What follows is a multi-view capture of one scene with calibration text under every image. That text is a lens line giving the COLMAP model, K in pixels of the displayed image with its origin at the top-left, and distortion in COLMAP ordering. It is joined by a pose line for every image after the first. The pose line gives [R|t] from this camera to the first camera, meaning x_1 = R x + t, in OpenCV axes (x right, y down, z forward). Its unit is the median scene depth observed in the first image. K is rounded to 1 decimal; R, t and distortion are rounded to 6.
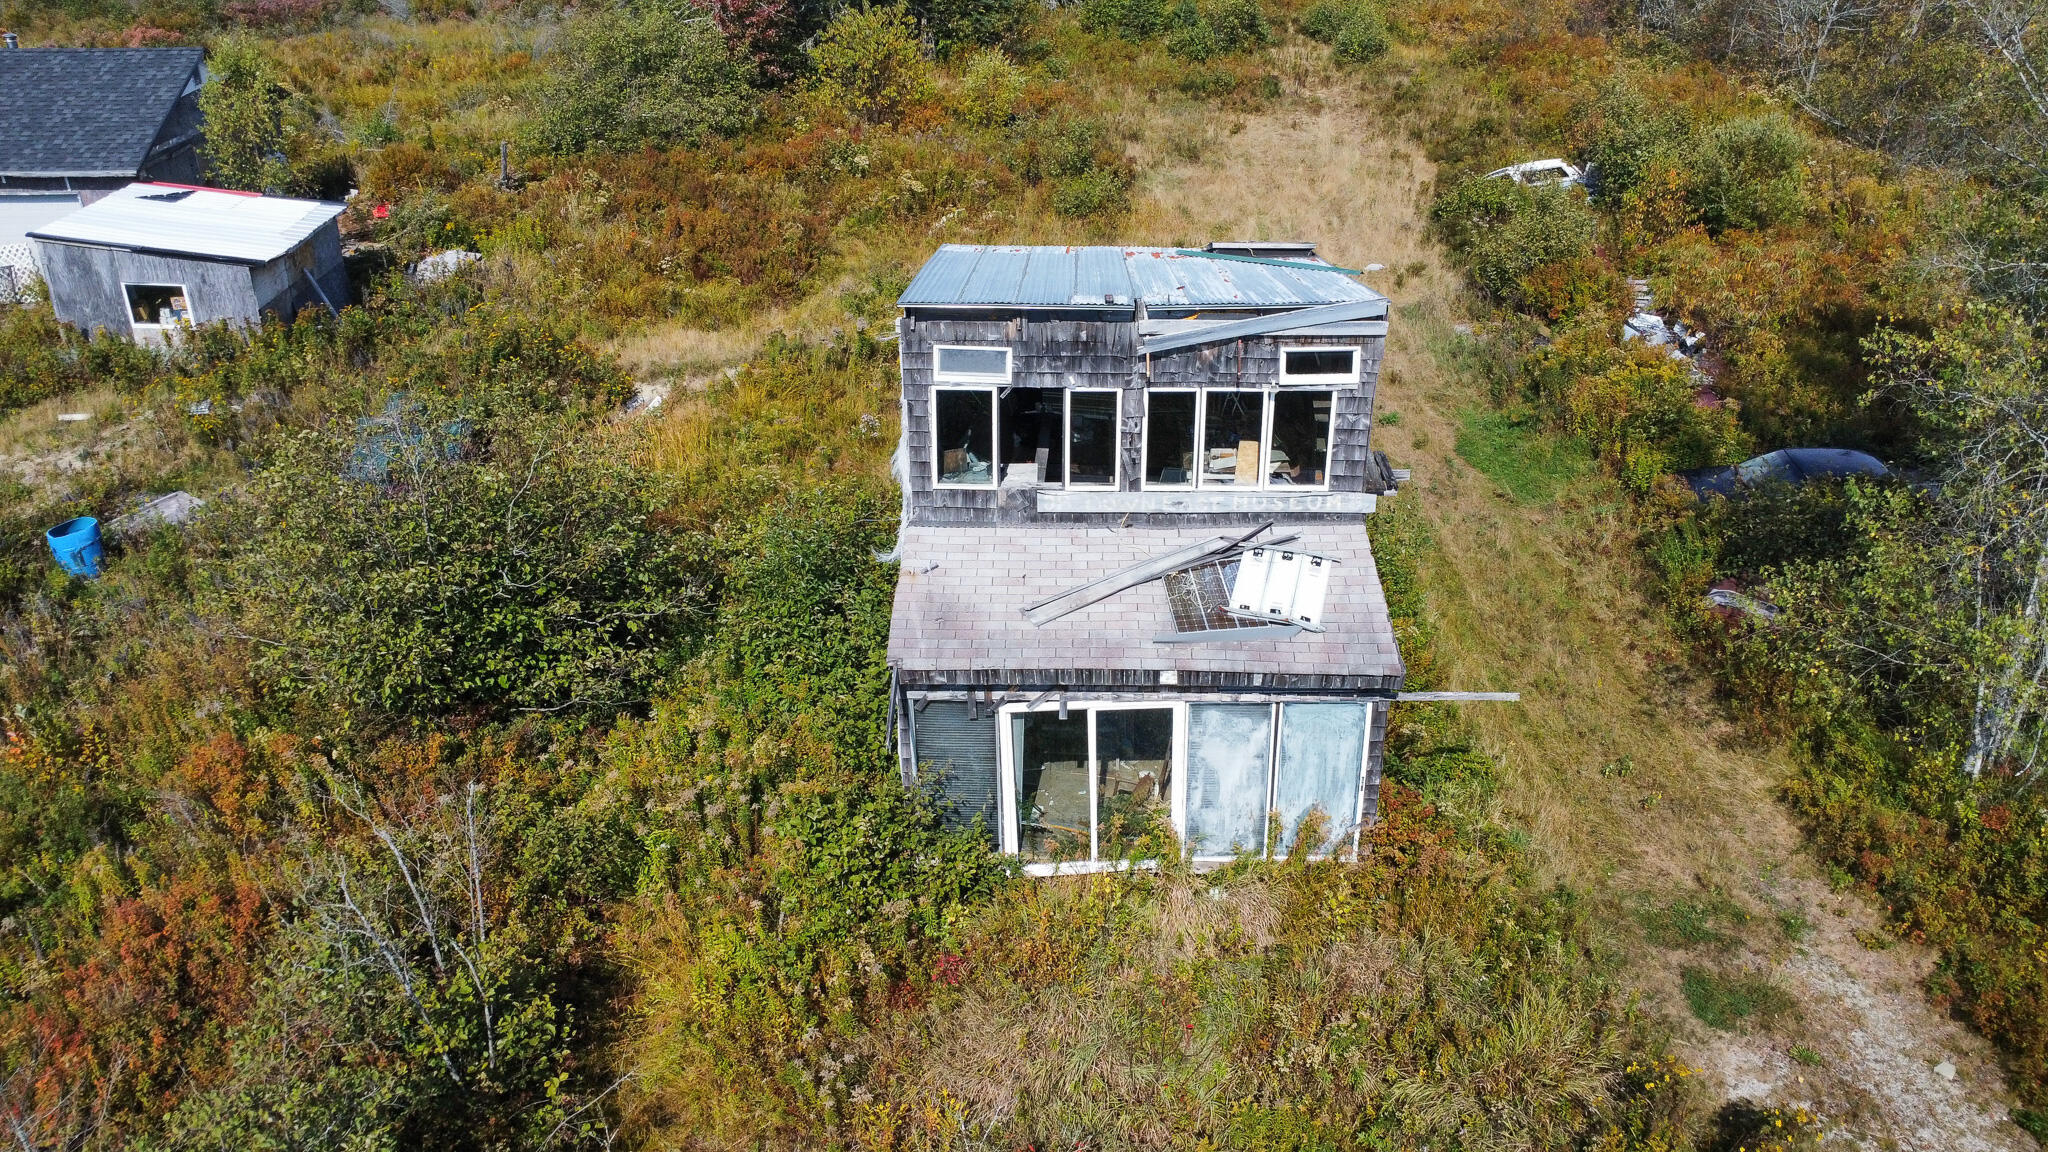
lens RADIAL K [[1546.2, 0, 1027.3], [0, 1546.2, 584.9], [0, 0, 1]] dist [0.000120, 0.005503]
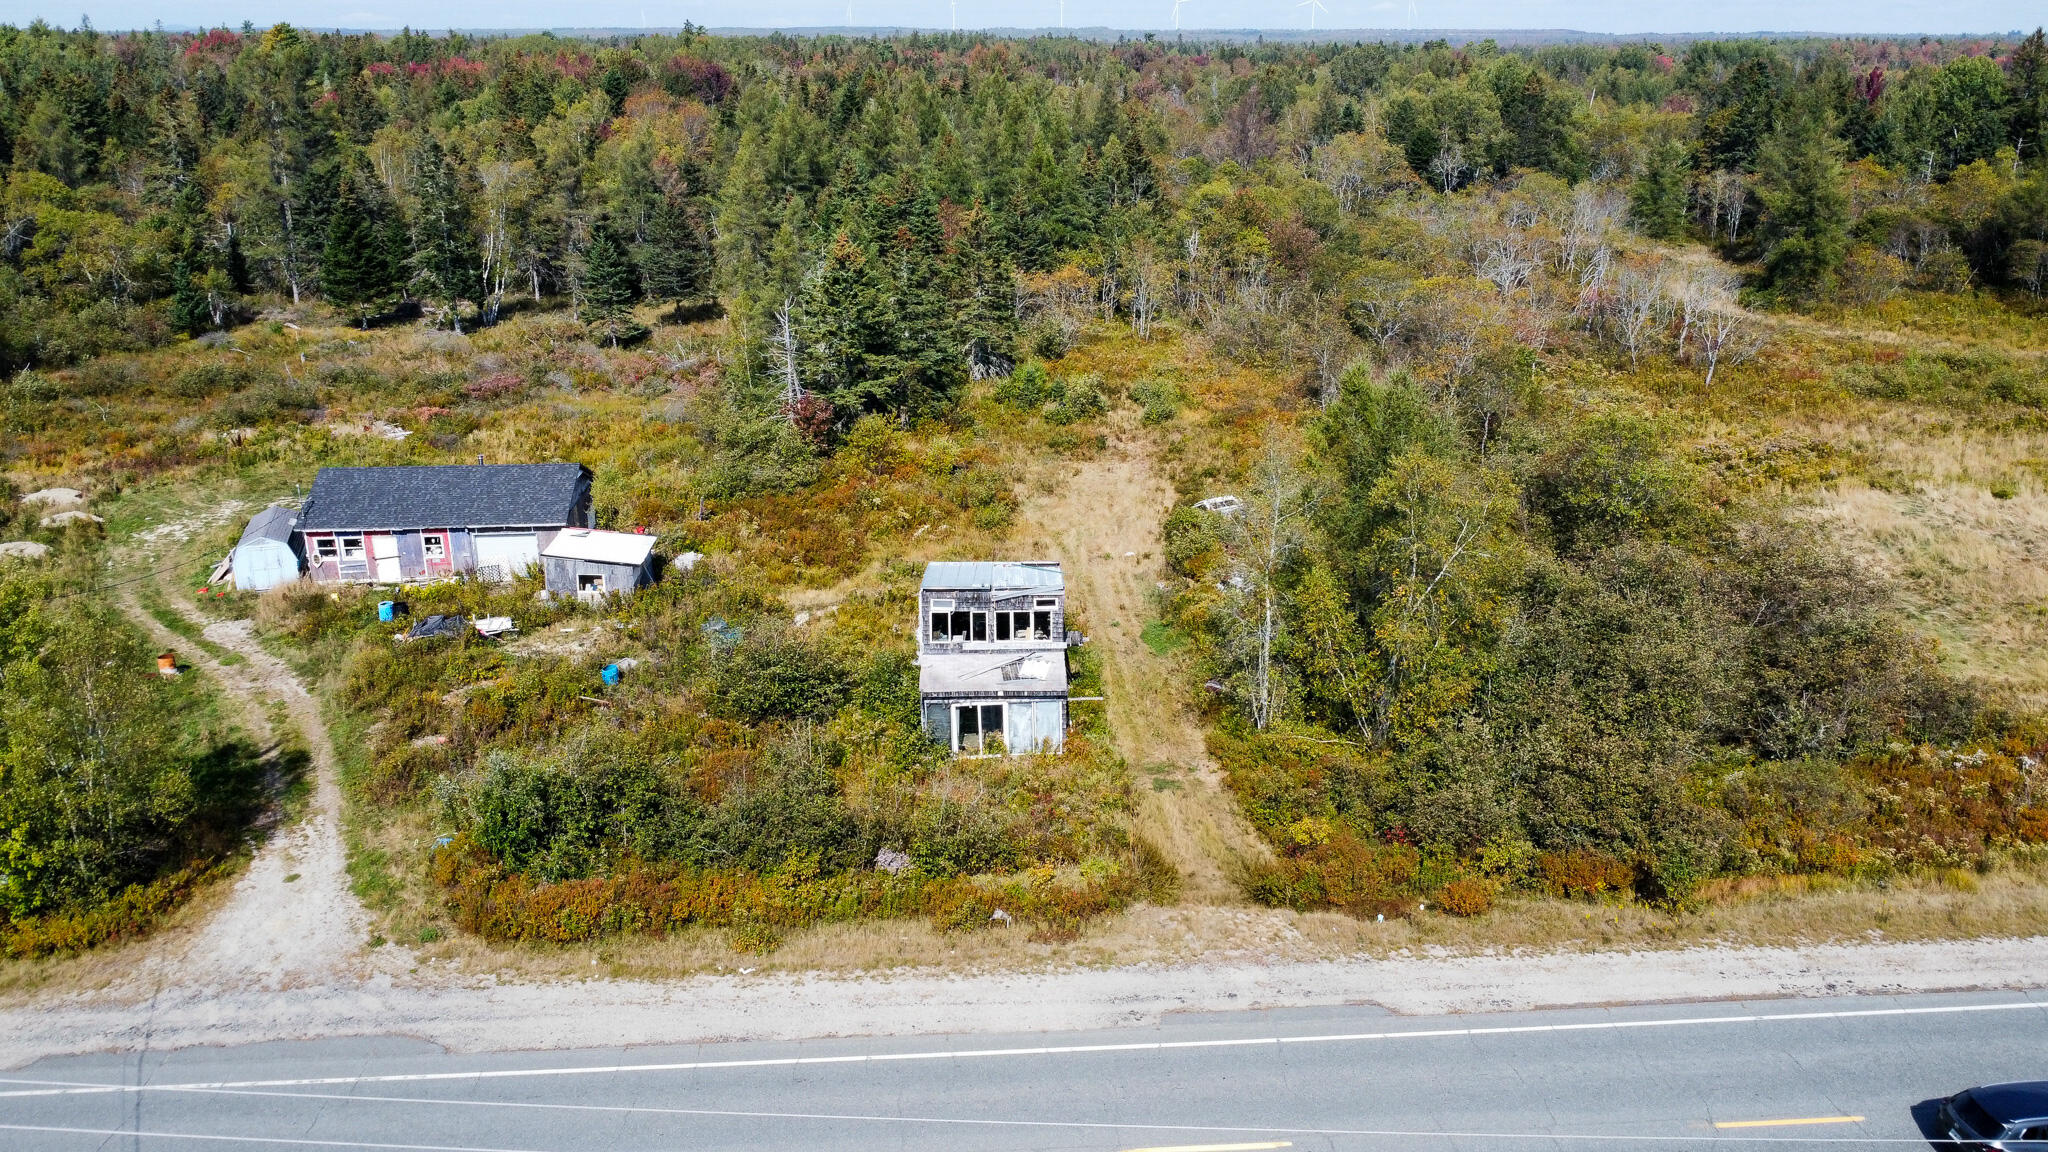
lens RADIAL K [[1546.2, 0, 1024.3], [0, 1546.2, 584.6], [0, 0, 1]] dist [0.000120, 0.005503]
pose [[0.999316, -0.012462, 0.034820, 0.023861], [0.017514, 0.988712, -0.148802, 0.297747], [-0.032573, 0.149310, 0.988254, -2.191304]]
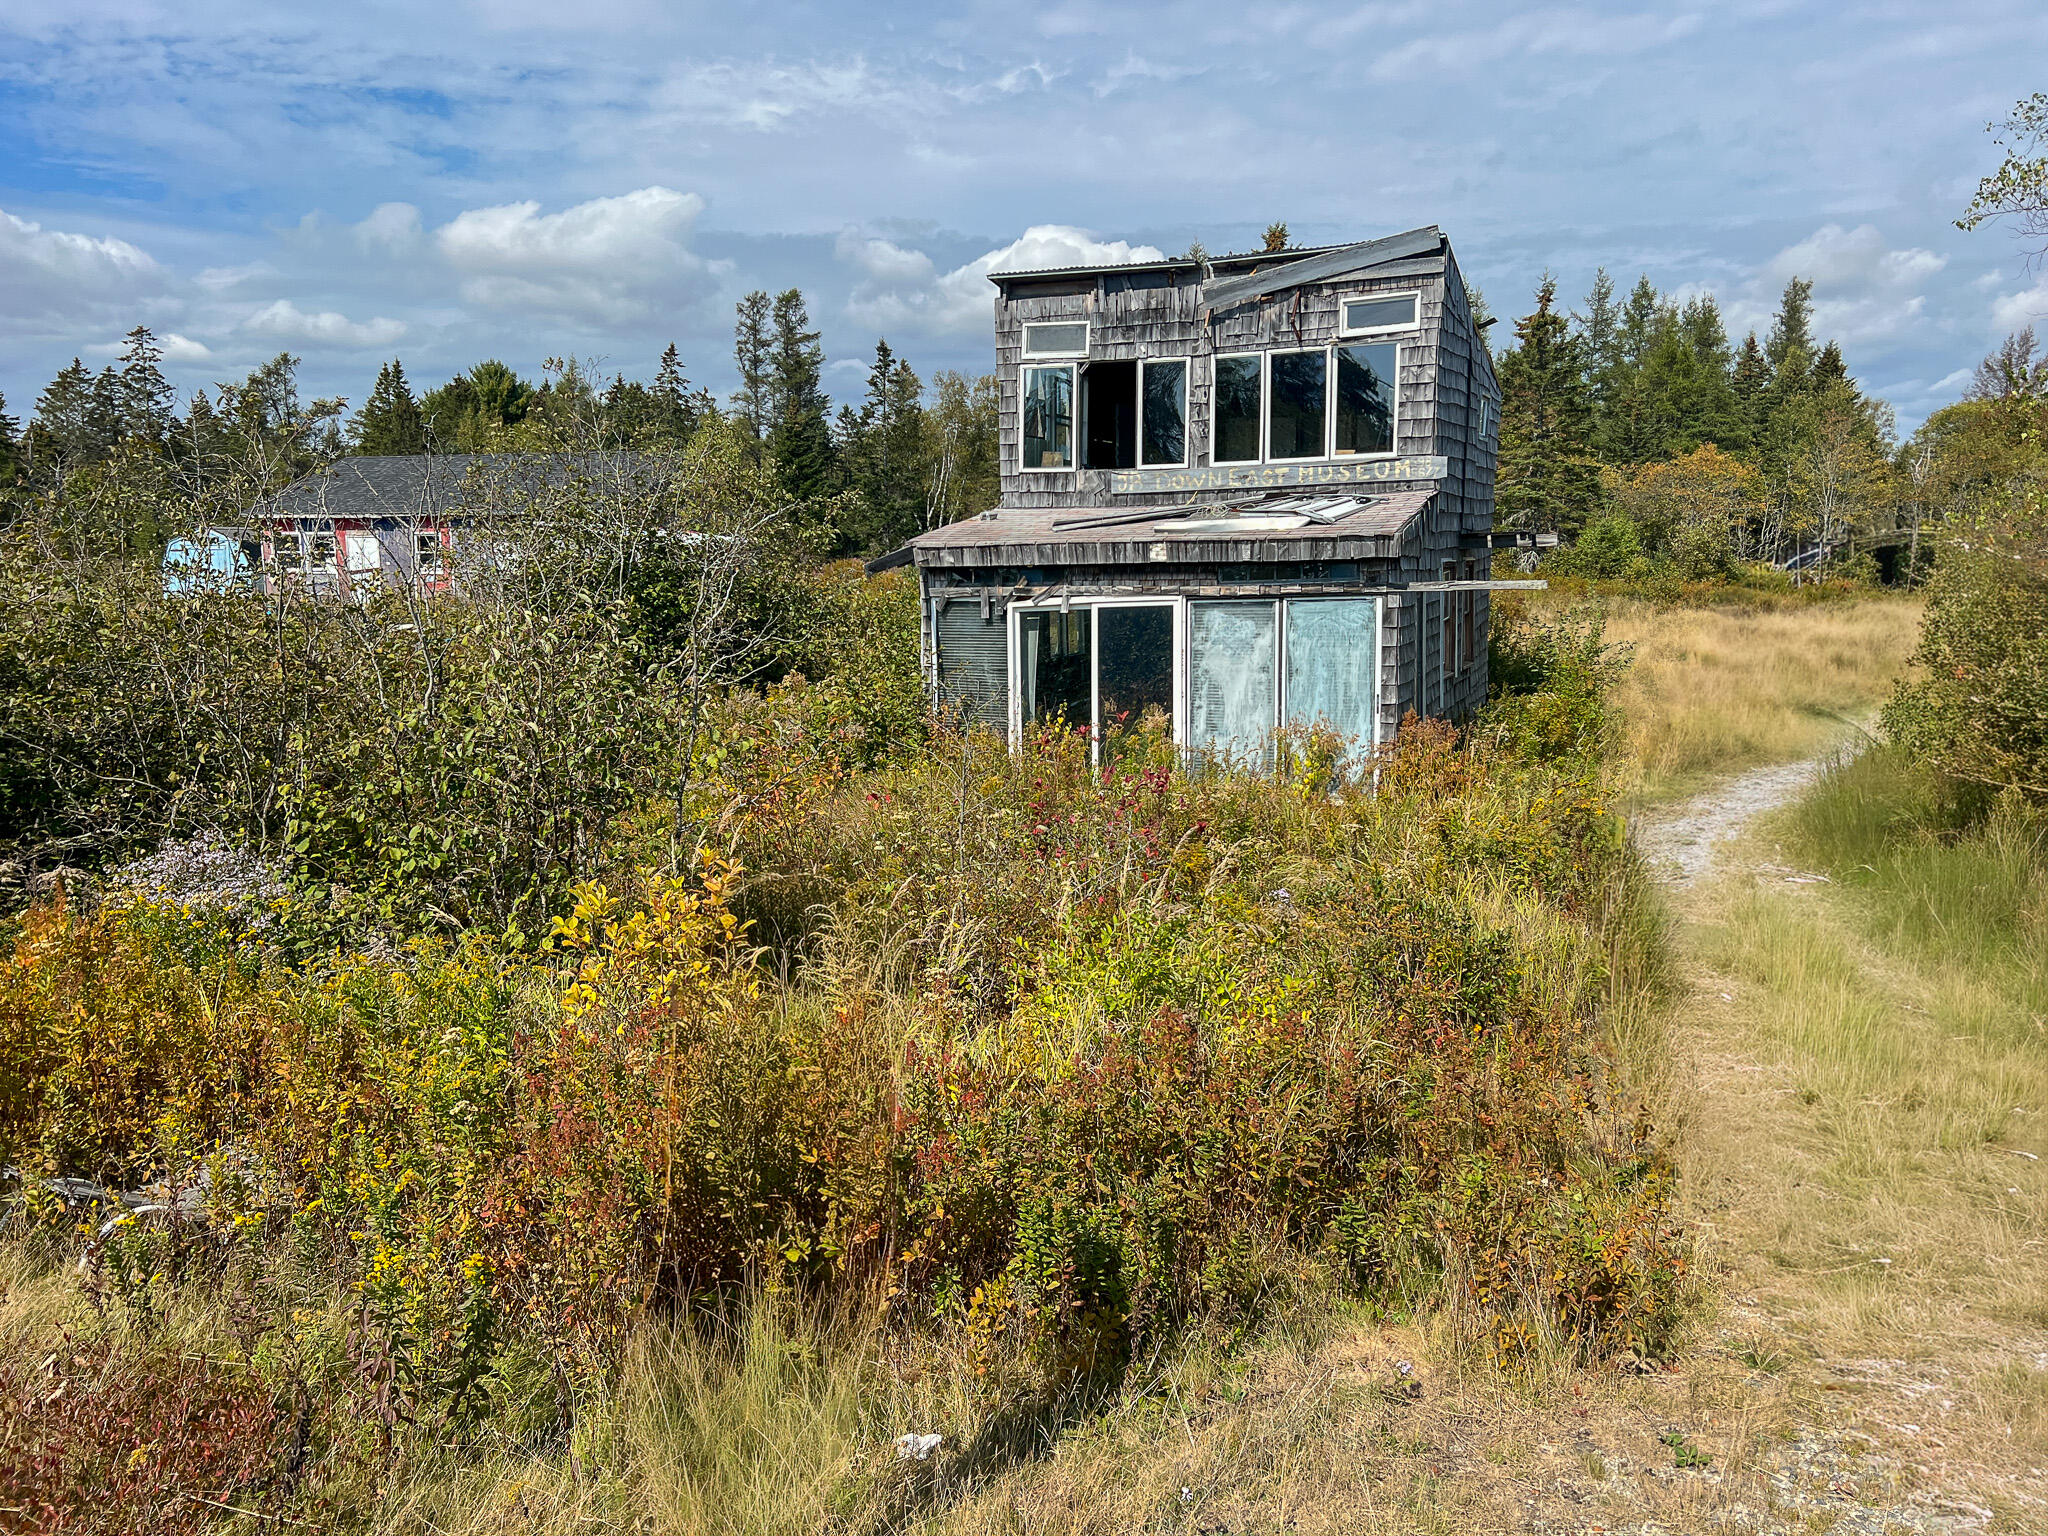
lens RADIAL K [[1527.5, 0, 1028.1], [0, 1527.5, 805.0], [0, 0, 1]] dist [0.057718, -0.048052]
pose [[0.931863, 0.055157, -0.358592, 0.328199], [-0.164776, 0.944902, -0.282858, 0.441268], [0.323233, 0.322672, 0.889608, 0.145016]]
